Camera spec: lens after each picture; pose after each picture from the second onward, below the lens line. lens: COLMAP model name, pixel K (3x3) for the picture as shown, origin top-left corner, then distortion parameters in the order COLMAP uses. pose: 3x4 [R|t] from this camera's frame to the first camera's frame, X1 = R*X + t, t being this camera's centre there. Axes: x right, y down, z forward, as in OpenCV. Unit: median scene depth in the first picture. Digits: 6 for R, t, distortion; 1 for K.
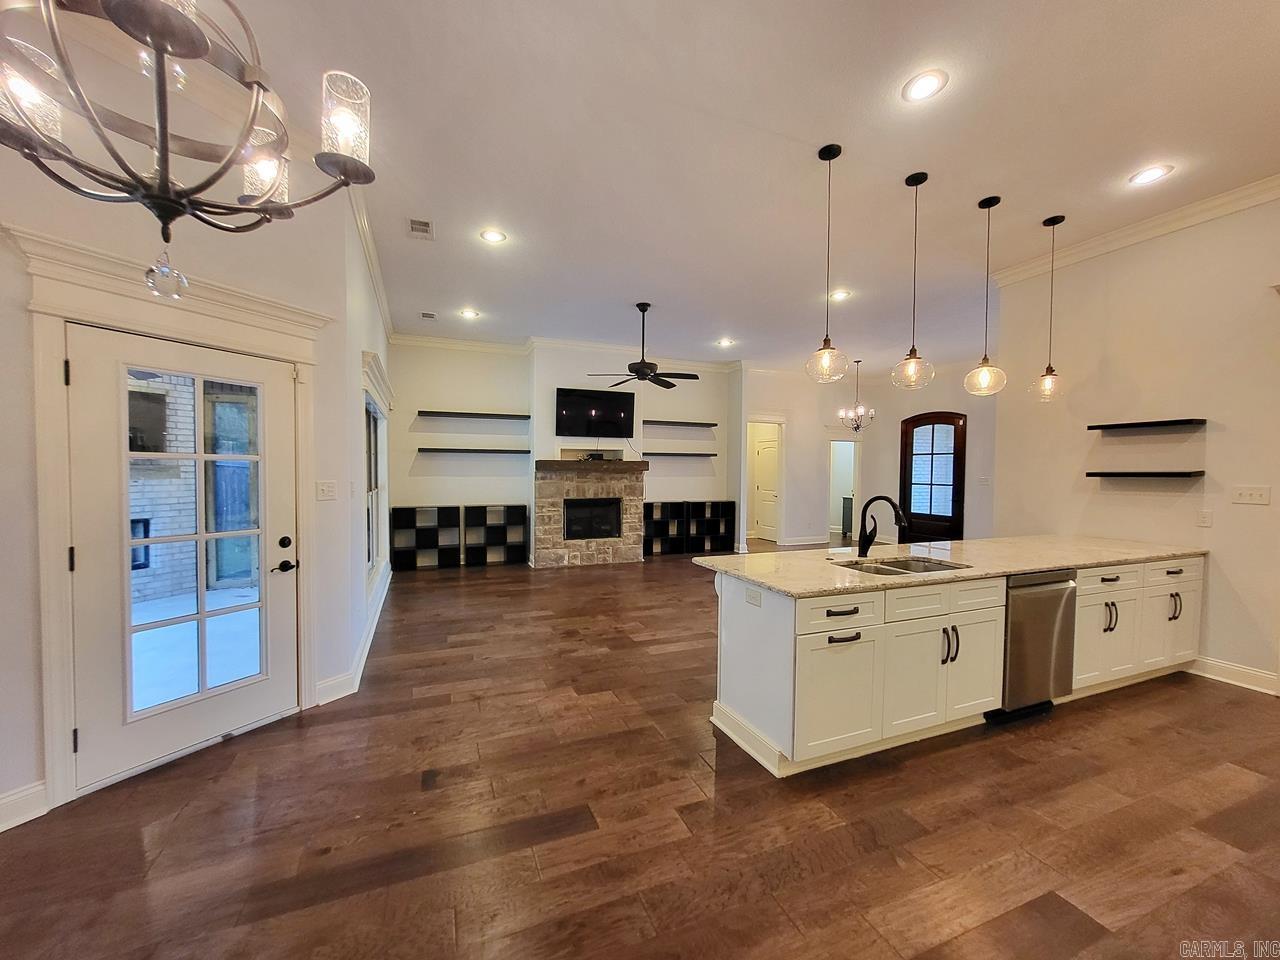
lens RADIAL K [[523.8, 0, 643.4], [0, 523.8, 484.7], [0, 0, 1]] dist [0.001286, 0.000175]
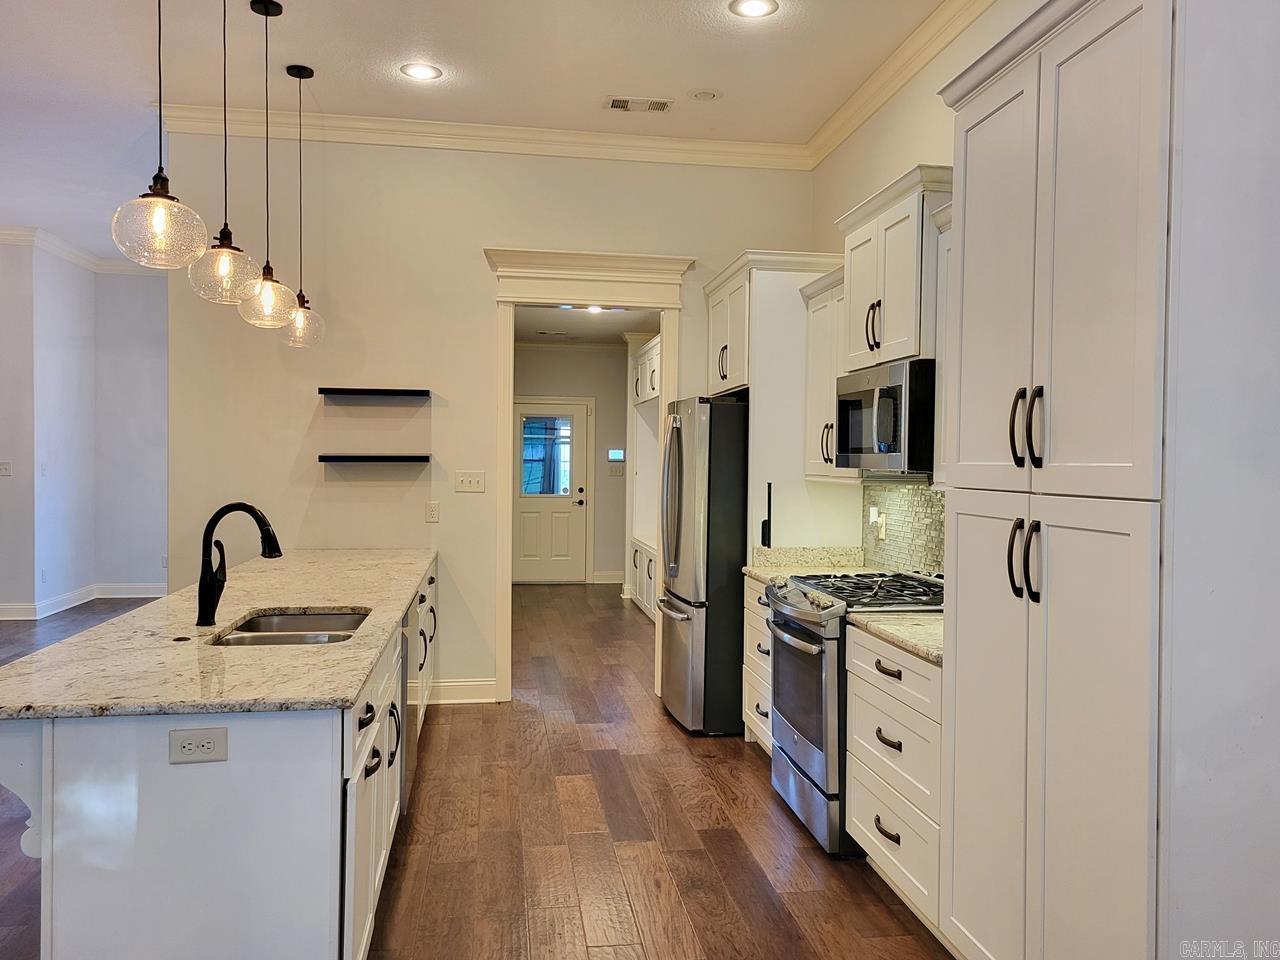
lens RADIAL K [[1004.0, 0, 640.0], [0, 1004.0, 480.0], [0, 0, 1]] dist [0.063002, -0.001006]
pose [[0.237924, -0.026158, 0.970931, -0.187268], [0.017072, 0.999595, 0.022747, -0.007703], [-0.971134, 0.011164, 0.238274, 0.151220]]
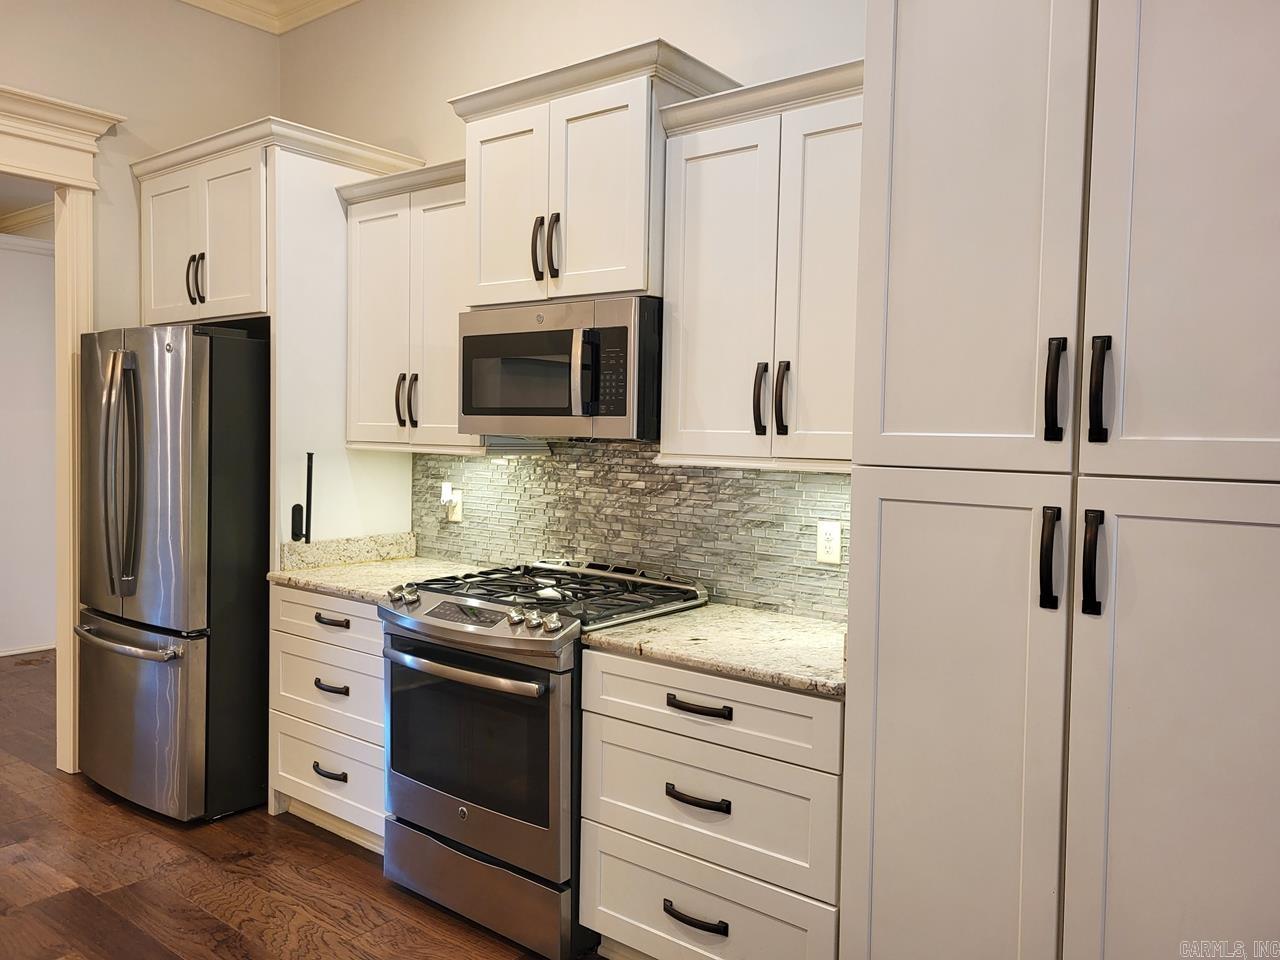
lens RADIAL K [[979.8, 0, 633.4], [0, 979.8, 474.6], [0, 0, 1]] dist [0.058709, -0.041909]
pose [[-0.484641, -0.058835, 0.872732, -0.005799], [0.001715, 0.997670, 0.068210, -0.010784], [-0.874712, 0.034555, -0.483411, 0.319185]]
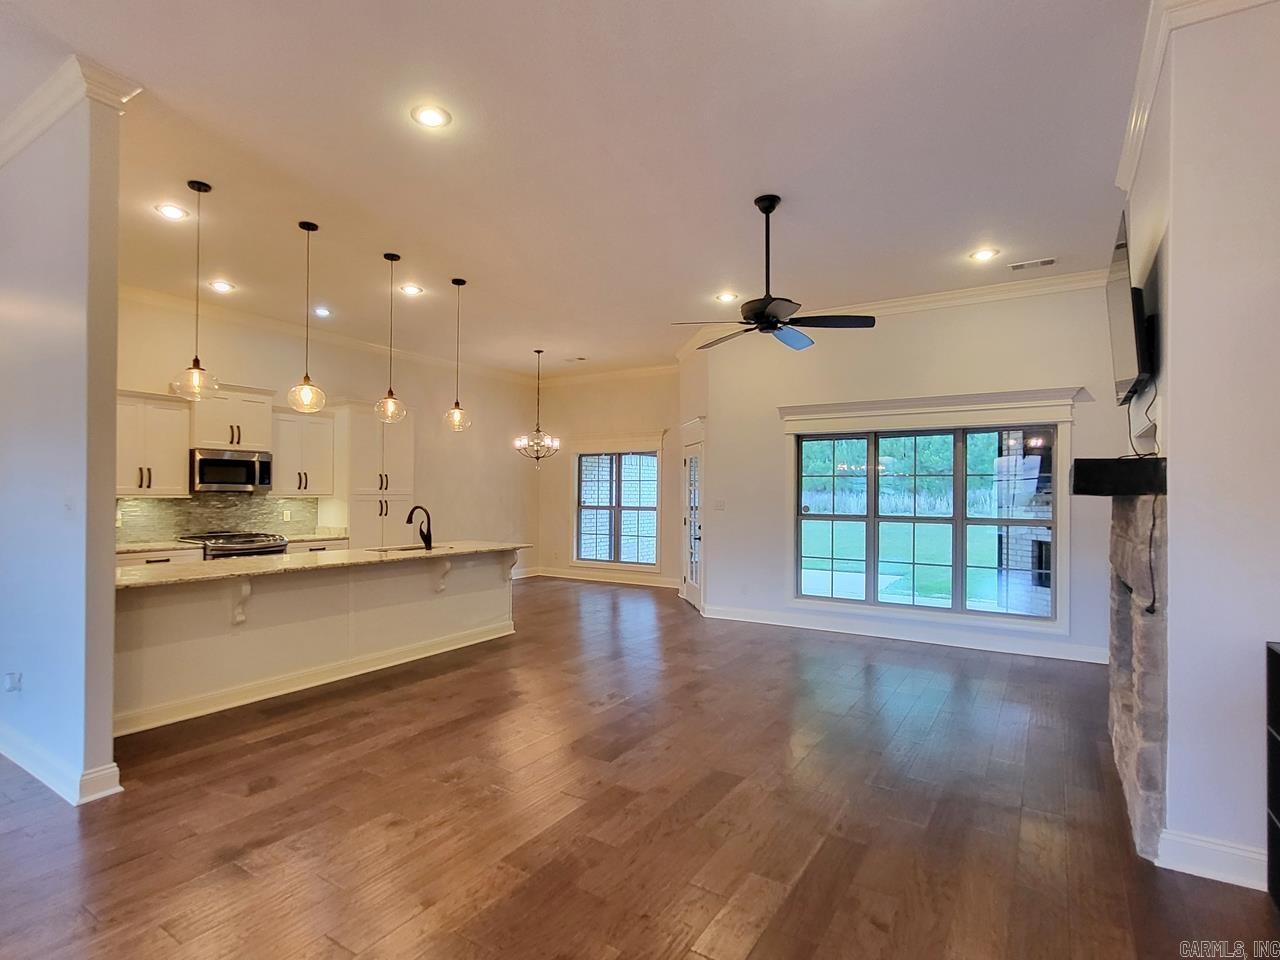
lens RADIAL K [[637.8, 0, 638.0], [0, 637.8, 486.6], [0, 0, 1]] dist [0.000807, 0.000030]
pose [[-0.810734, -0.019129, -0.585102, 0.419678], [-0.028991, 0.999552, 0.007491, -0.026952], [0.584697, 0.023036, -0.810925, 1.173696]]
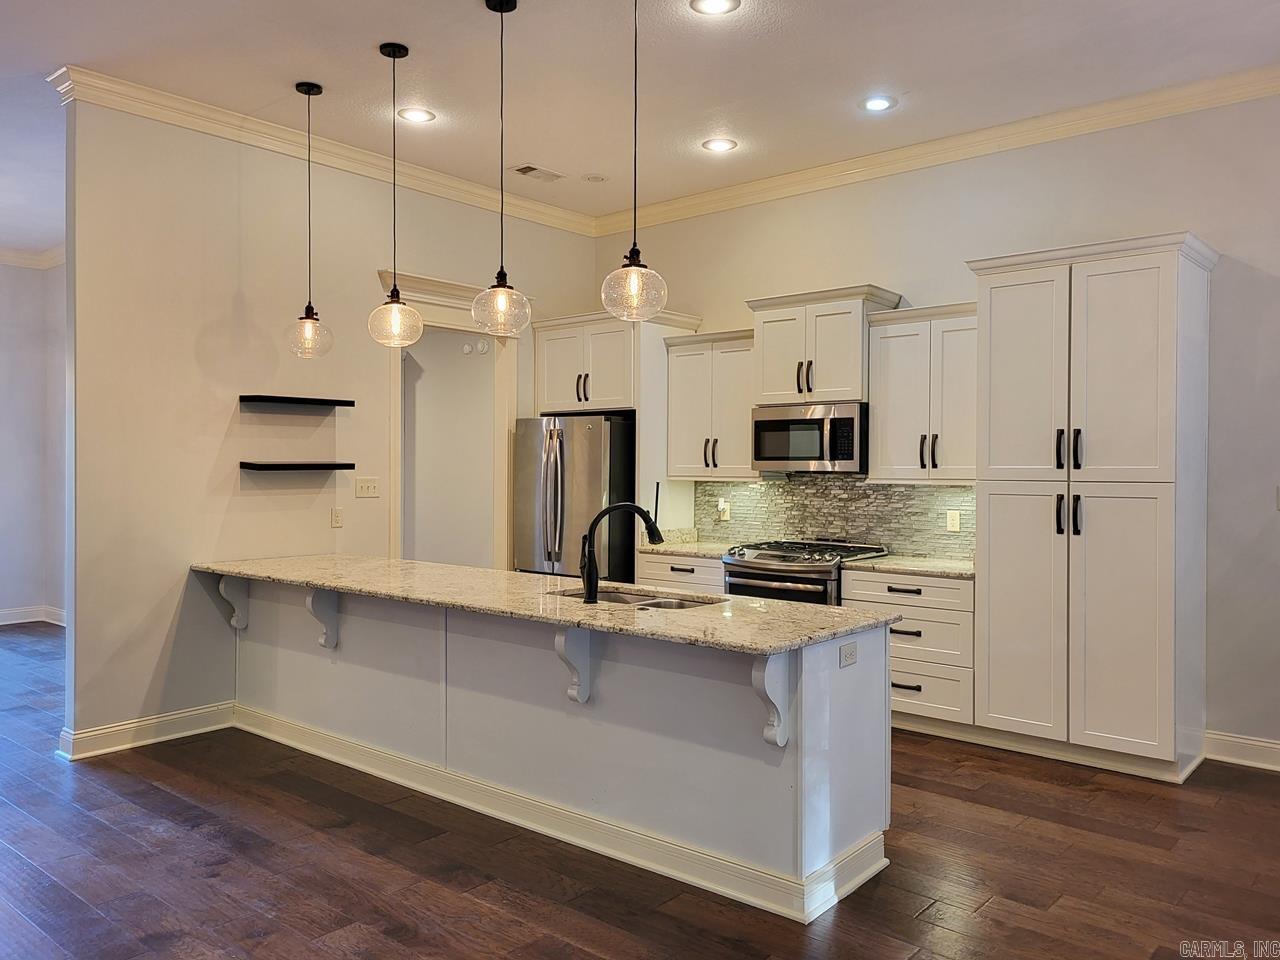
lens RADIAL K [[979.8, 0, 633.4], [0, 979.8, 474.6], [0, 0, 1]] dist [0.058709, -0.041909]
pose [[-0.462952, -0.017910, 0.886202, -0.276875], [0.016700, 0.999442, 0.028923, -0.021389], [-0.886226, 0.028190, -0.462394, 0.644558]]
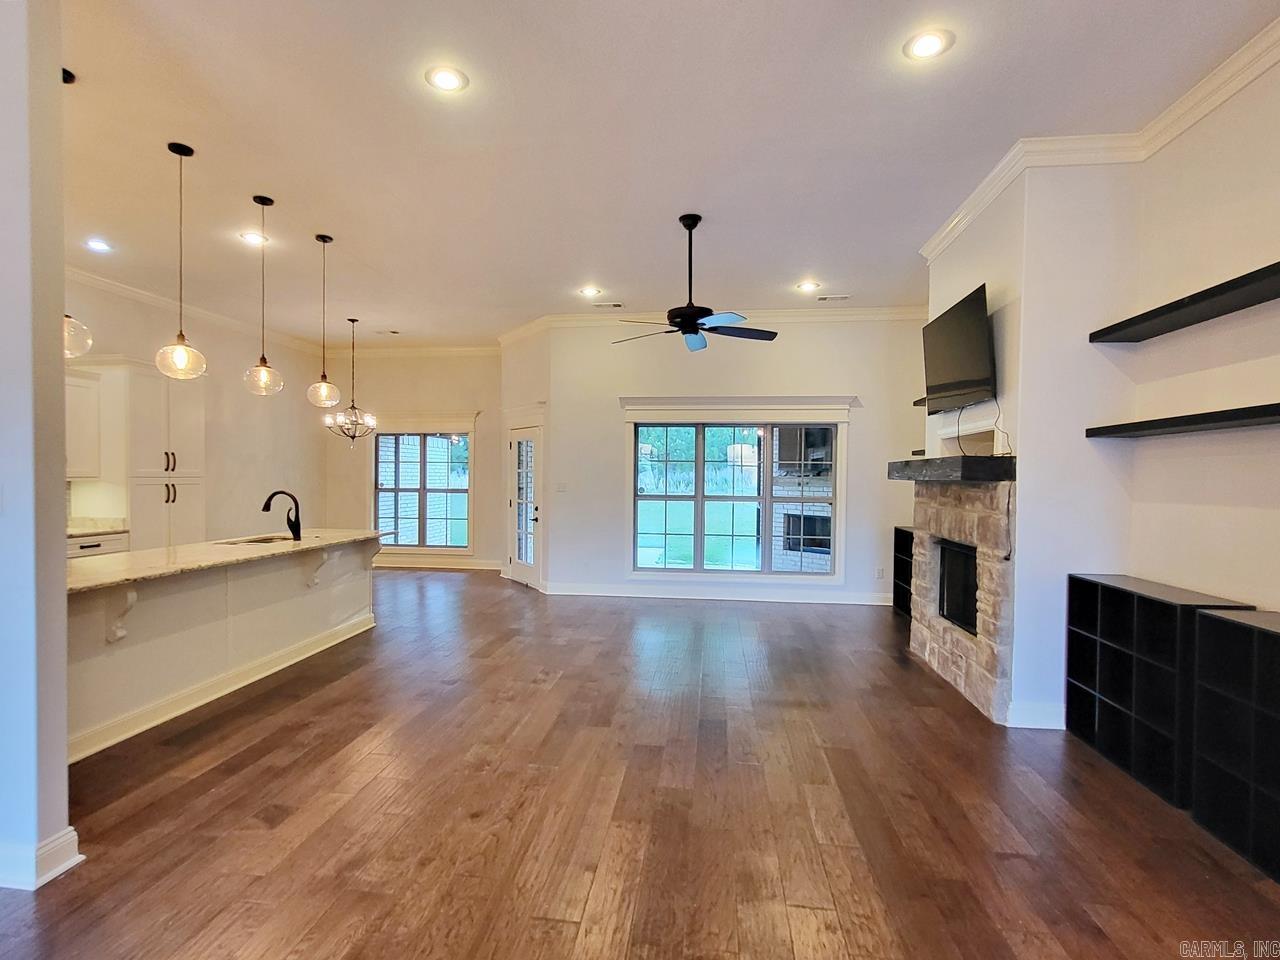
lens RADIAL K [[629.2, 0, 628.4], [0, 629.2, 485.1], [0, 0, 1]] dist [0.002762, 0.000382]
pose [[-0.492930, 0.000339, -0.870069, 0.578489], [-0.037261, 0.999074, 0.021499, -0.024435], [0.869271, 0.043017, -0.492461, 1.044945]]
